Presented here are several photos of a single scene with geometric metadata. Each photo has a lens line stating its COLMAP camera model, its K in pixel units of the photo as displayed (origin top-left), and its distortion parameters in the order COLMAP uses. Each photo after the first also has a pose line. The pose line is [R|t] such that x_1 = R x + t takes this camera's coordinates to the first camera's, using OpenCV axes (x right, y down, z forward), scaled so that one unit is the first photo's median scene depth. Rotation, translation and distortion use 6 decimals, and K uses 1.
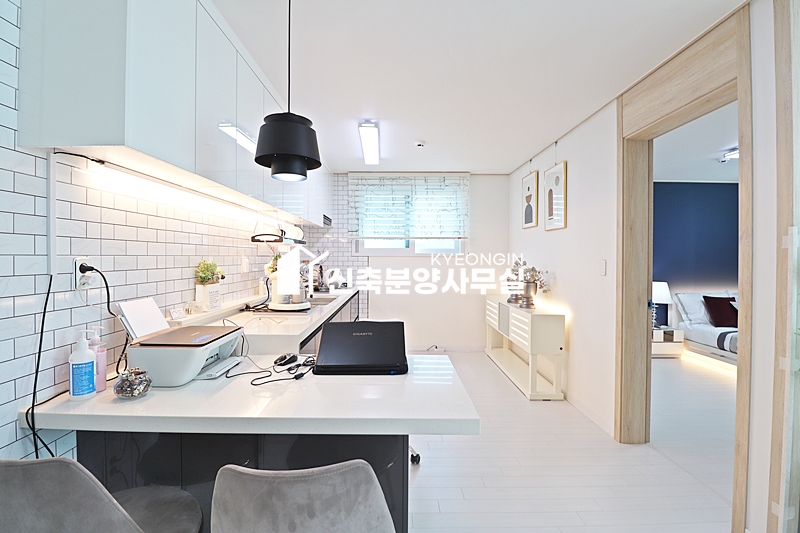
lens RADIAL K [[372.3, 0, 400.4], [0, 372.3, 259.5], [0, 0, 1]] dist [0.001031, -0.004725]
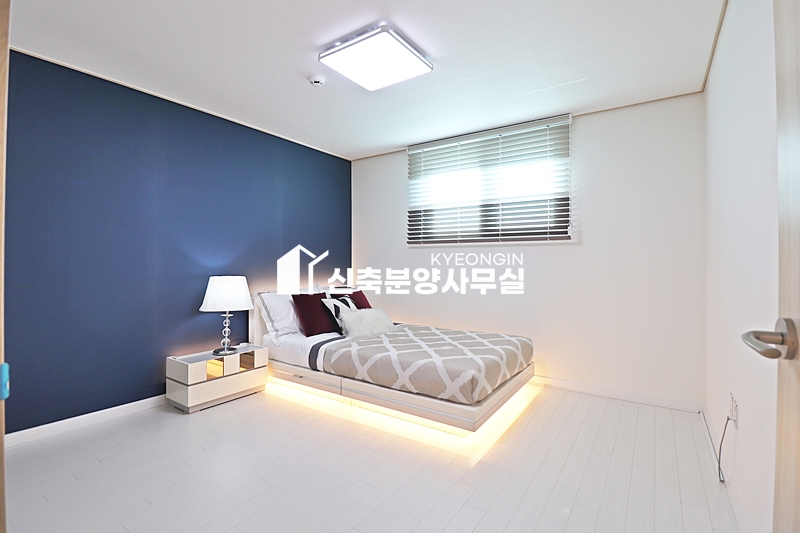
lens RADIAL K [[372.3, 0, 400.7], [0, 372.3, 263.6], [0, 0, 1]] dist [0.001031, -0.004725]
pose [[0.567621, 0.000489, 0.823290, 0.347119], [0.005070, 0.999979, -0.004089, 0.044567], [-0.823275, 0.006495, 0.567606, 0.424656]]
